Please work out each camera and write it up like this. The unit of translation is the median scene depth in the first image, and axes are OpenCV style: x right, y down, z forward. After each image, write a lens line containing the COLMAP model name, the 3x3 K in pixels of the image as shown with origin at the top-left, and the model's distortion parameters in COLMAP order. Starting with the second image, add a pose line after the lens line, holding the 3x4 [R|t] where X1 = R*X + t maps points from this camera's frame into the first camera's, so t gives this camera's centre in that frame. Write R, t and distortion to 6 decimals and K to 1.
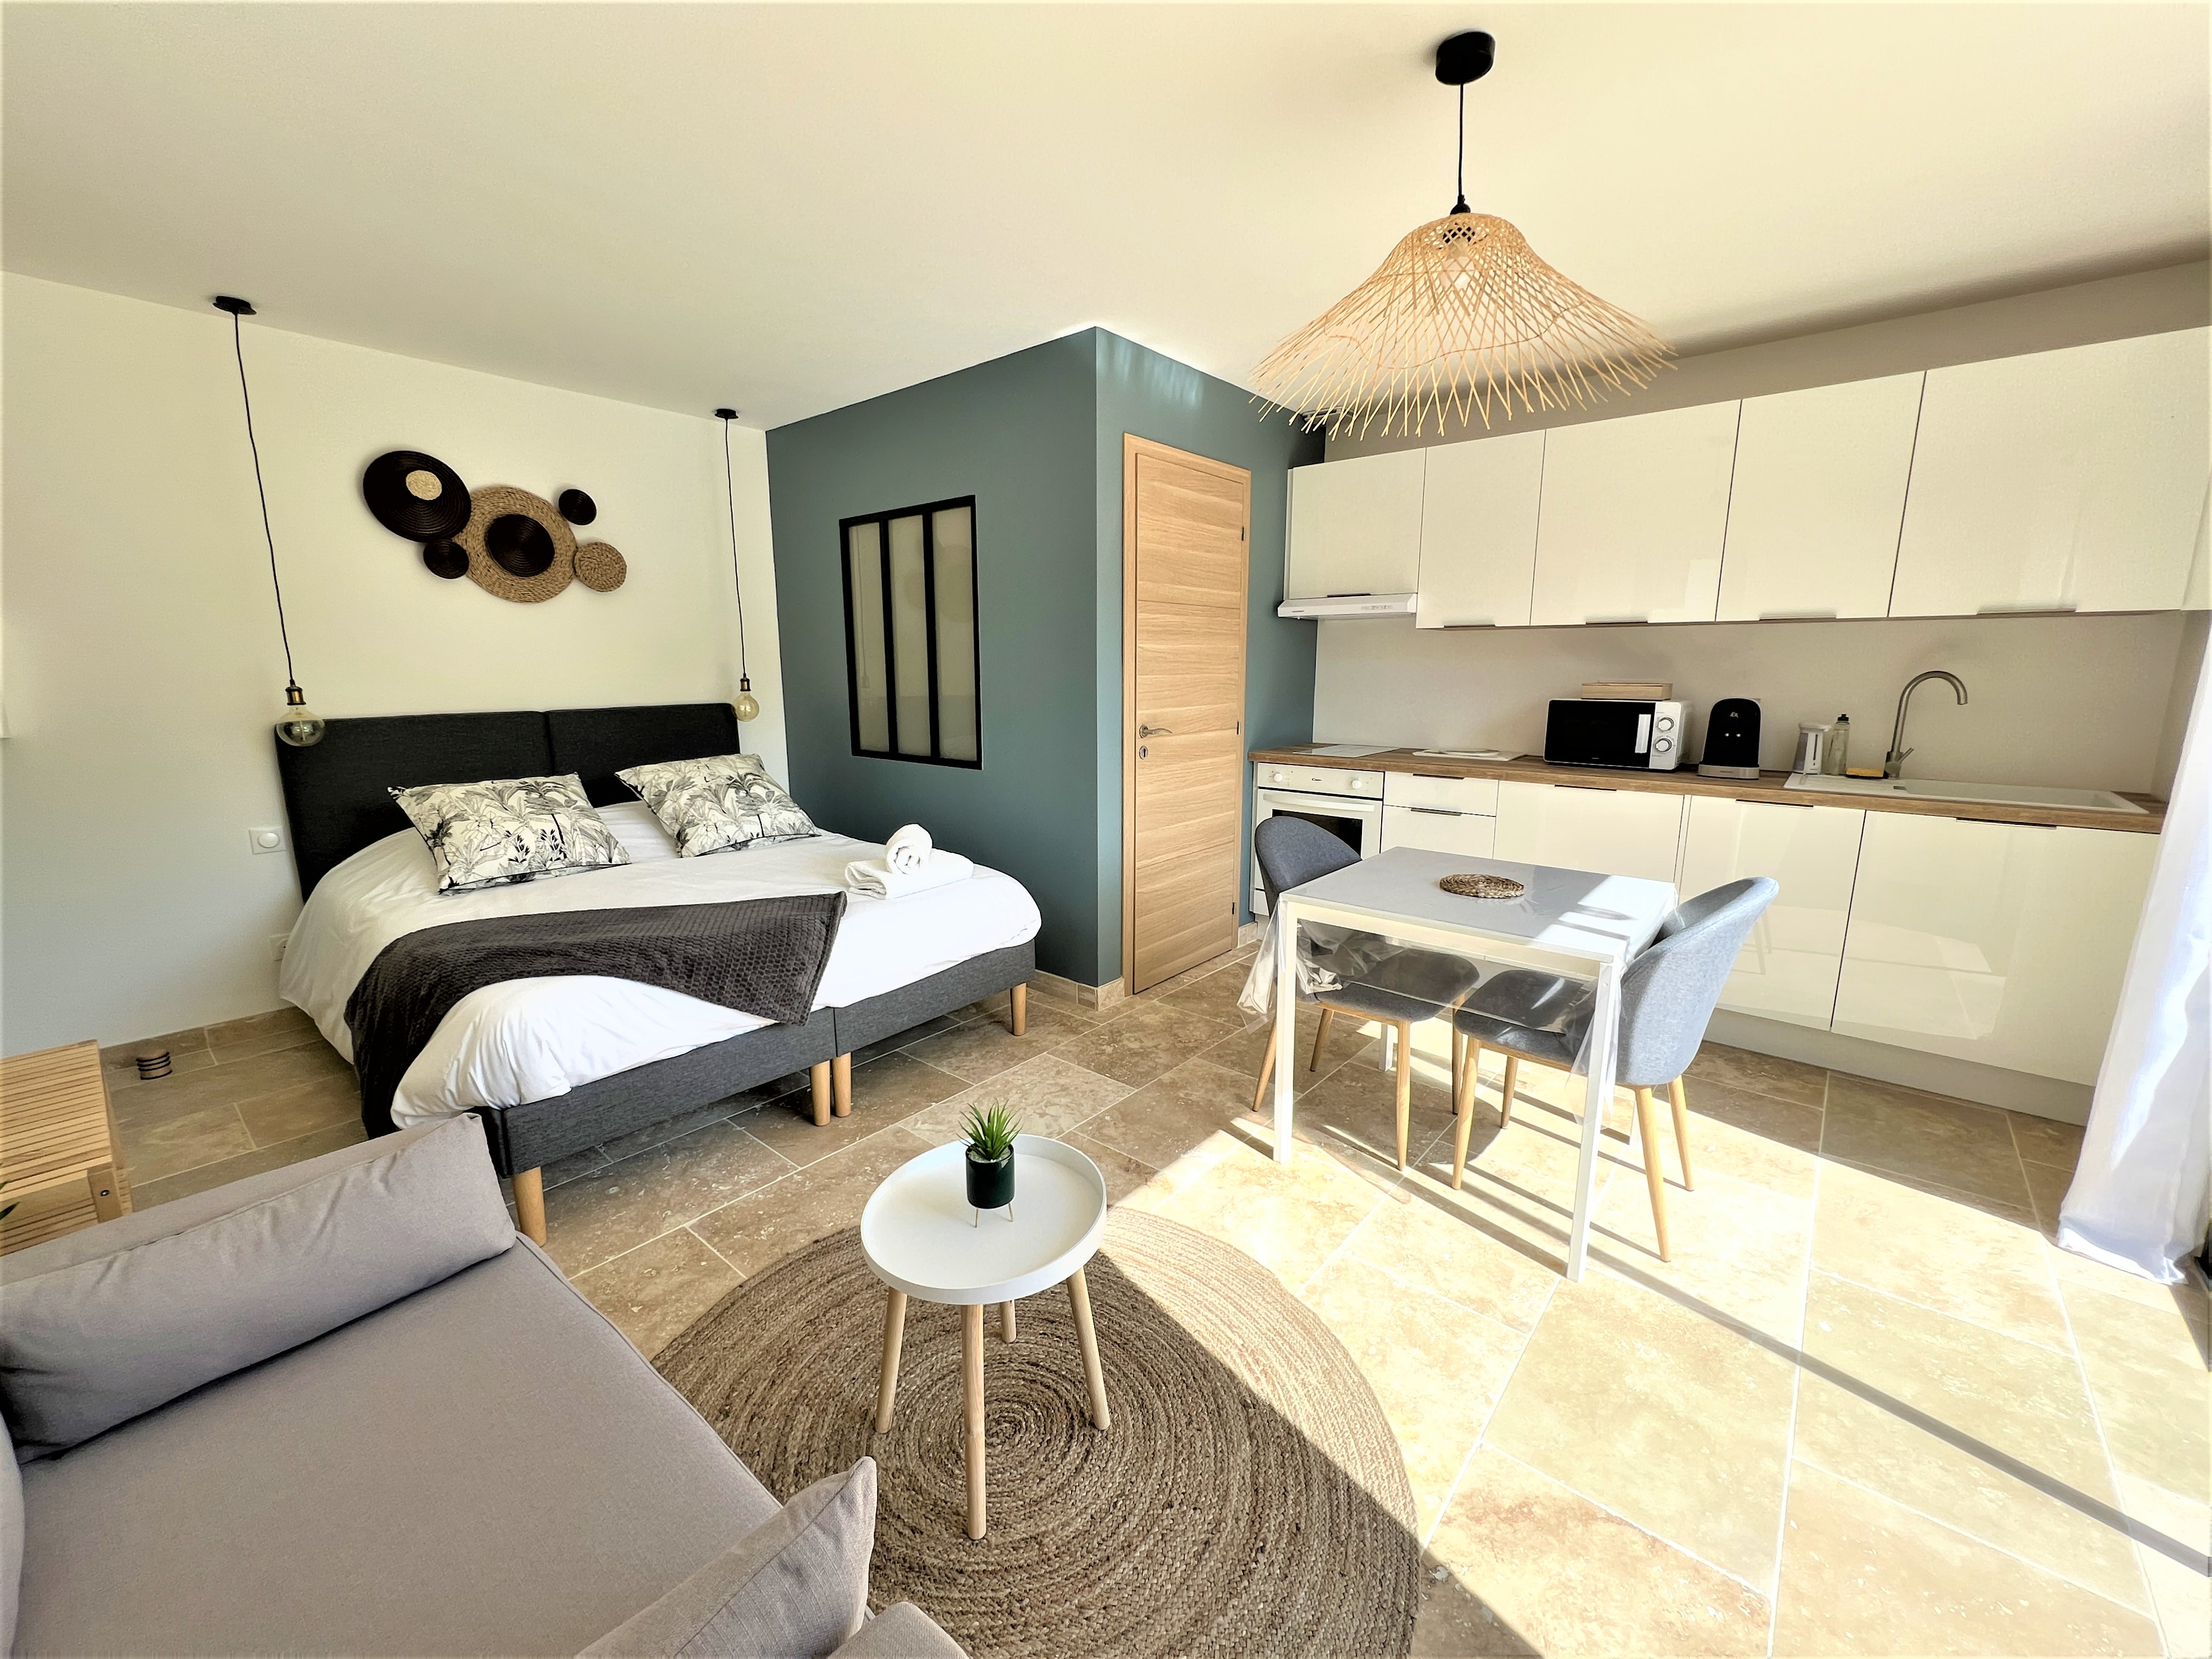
lens RADIAL K [[885.9, 0, 1106.0], [0, 885.9, 829.5], [0, 0, 1]] dist [-0.000780, 0.000176]
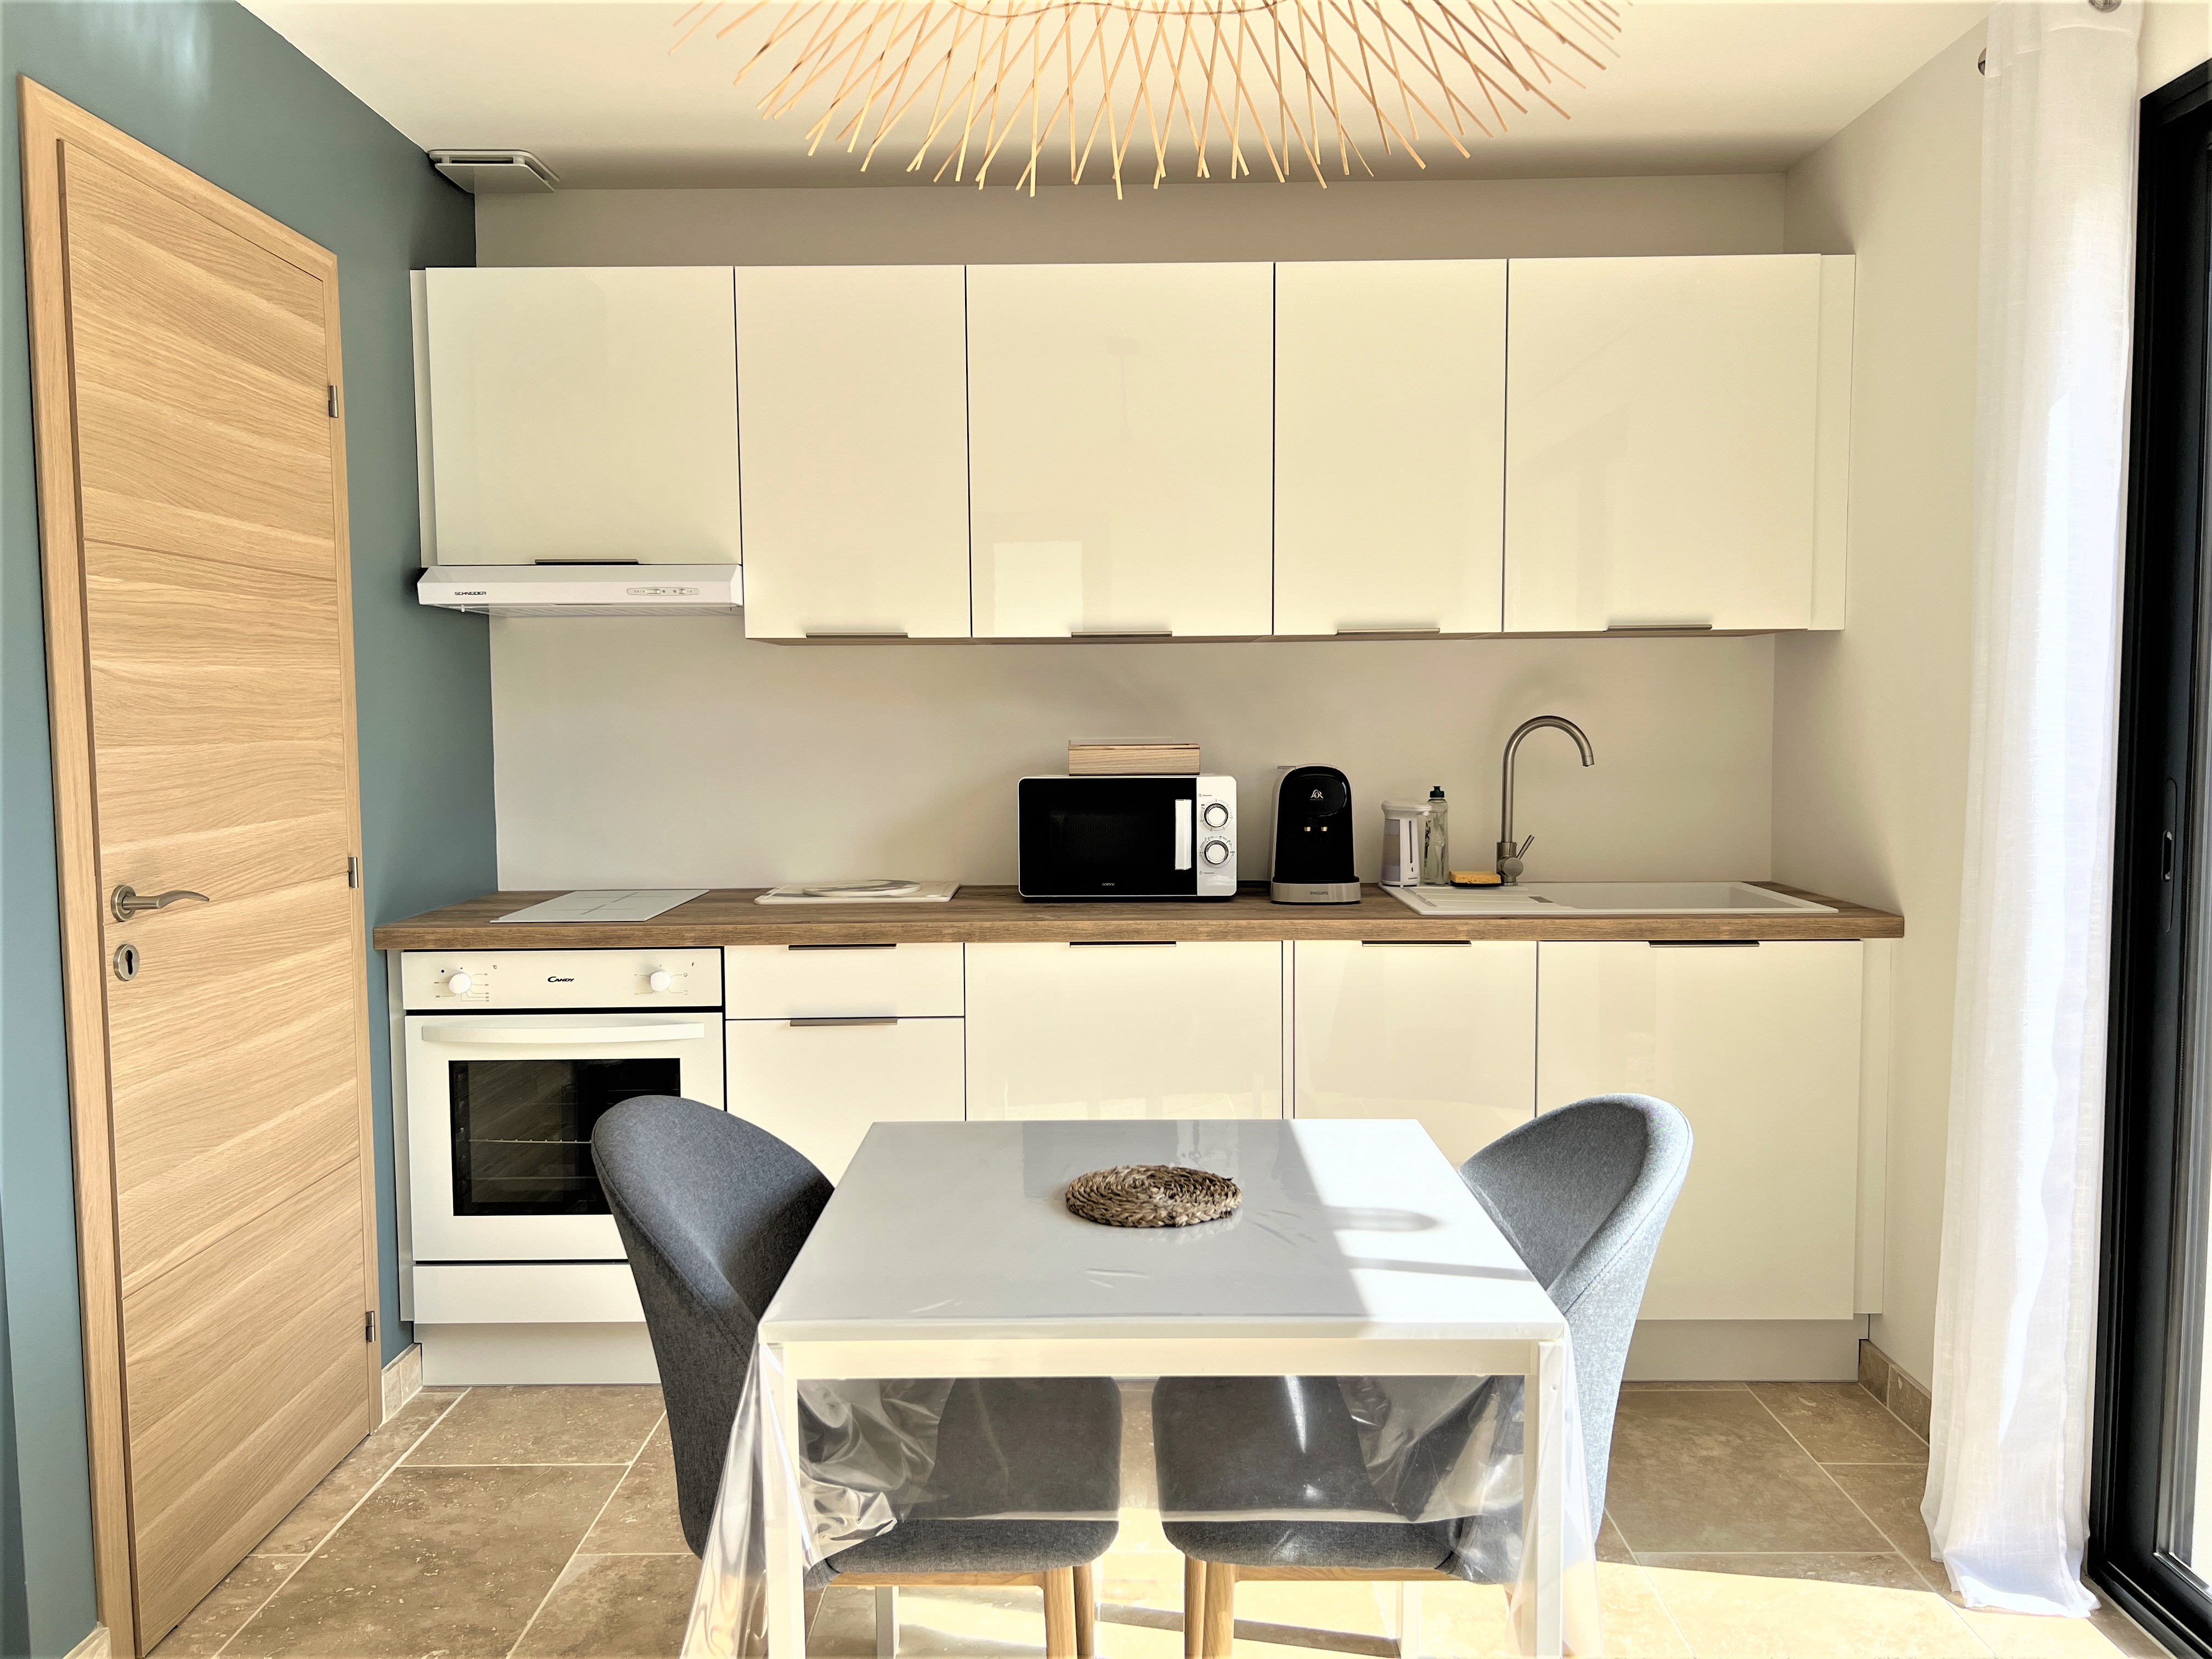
lens RADIAL K [[1668.7, 0, 1097.0], [0, 1668.7, 829.5], [0, 0, 1]] dist [0.072977, -0.079908]
pose [[0.771636, -0.051804, 0.633952, -0.086346], [0.125165, 0.989557, -0.071487, -0.042657], [-0.623628, 0.134511, 0.770061, 0.229669]]
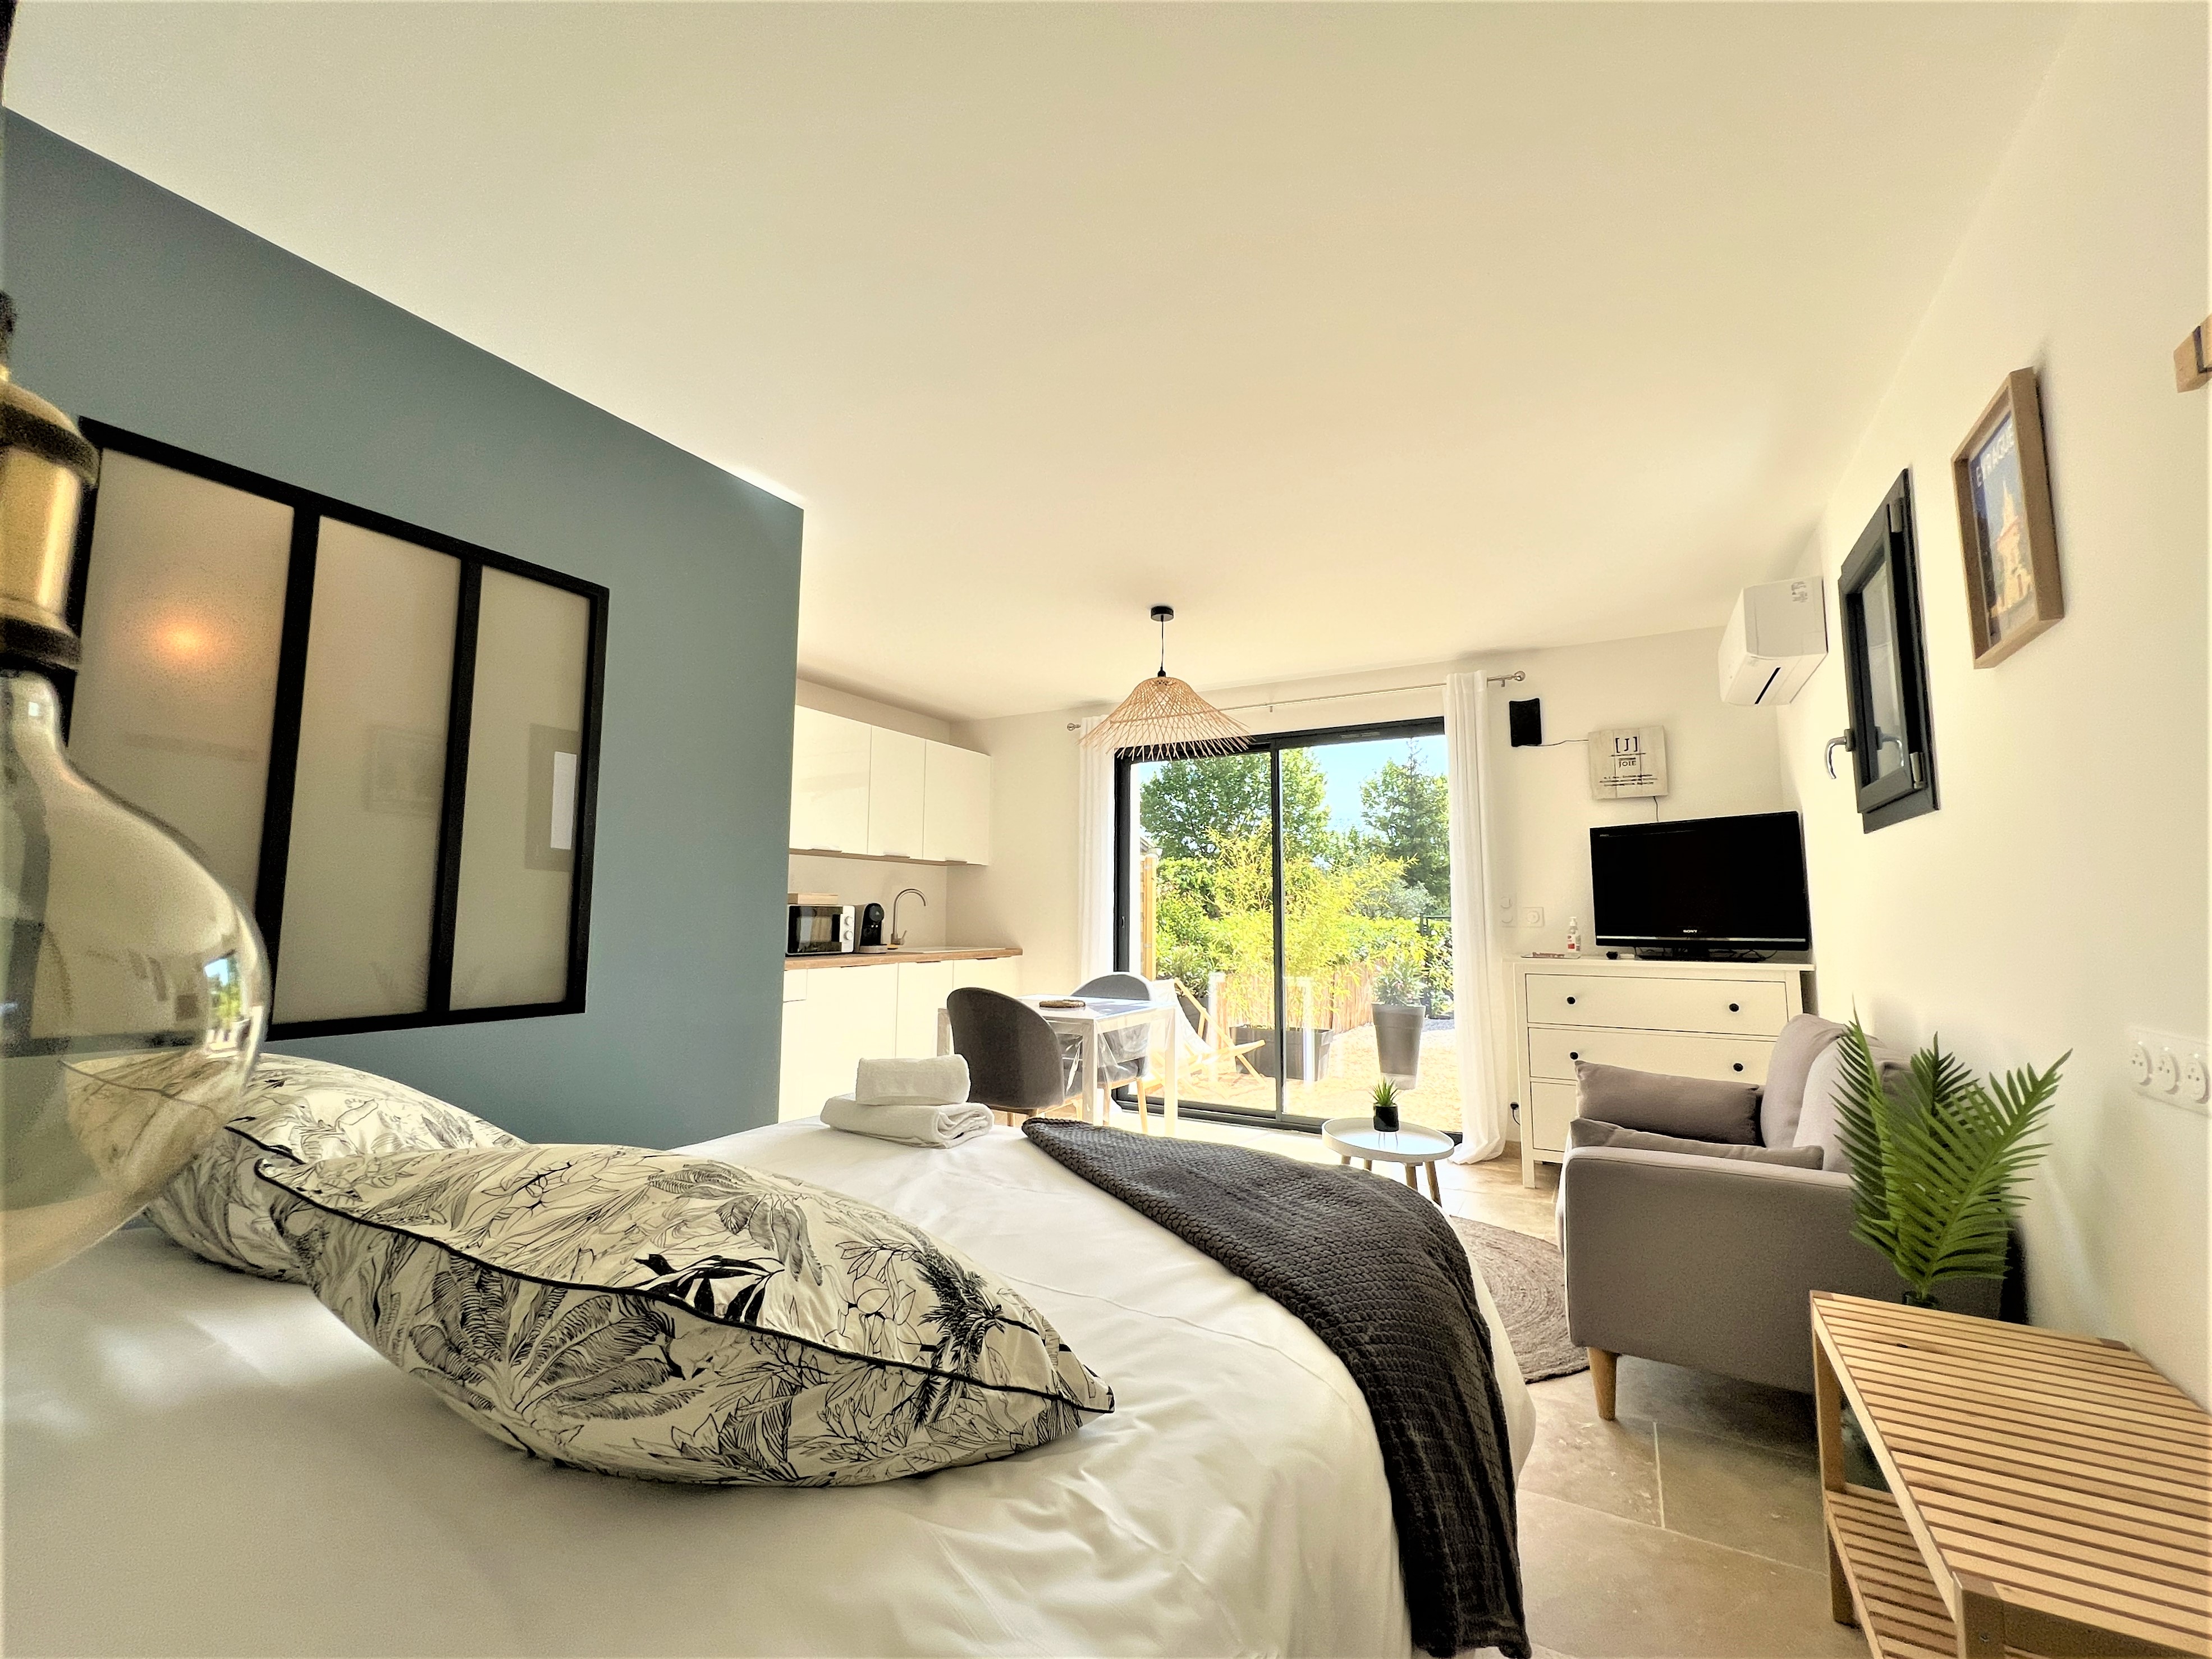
lens RADIAL K [[886.0, 0, 1106.0], [0, 886.0, 829.5], [0, 0, 1]] dist [-0.000780, 0.000176]
pose [[-0.180804, 0.094950, 0.978925, -0.857767], [0.174516, 0.982632, -0.063077, -0.097152], [-0.967912, 0.159434, -0.194234, 0.808728]]
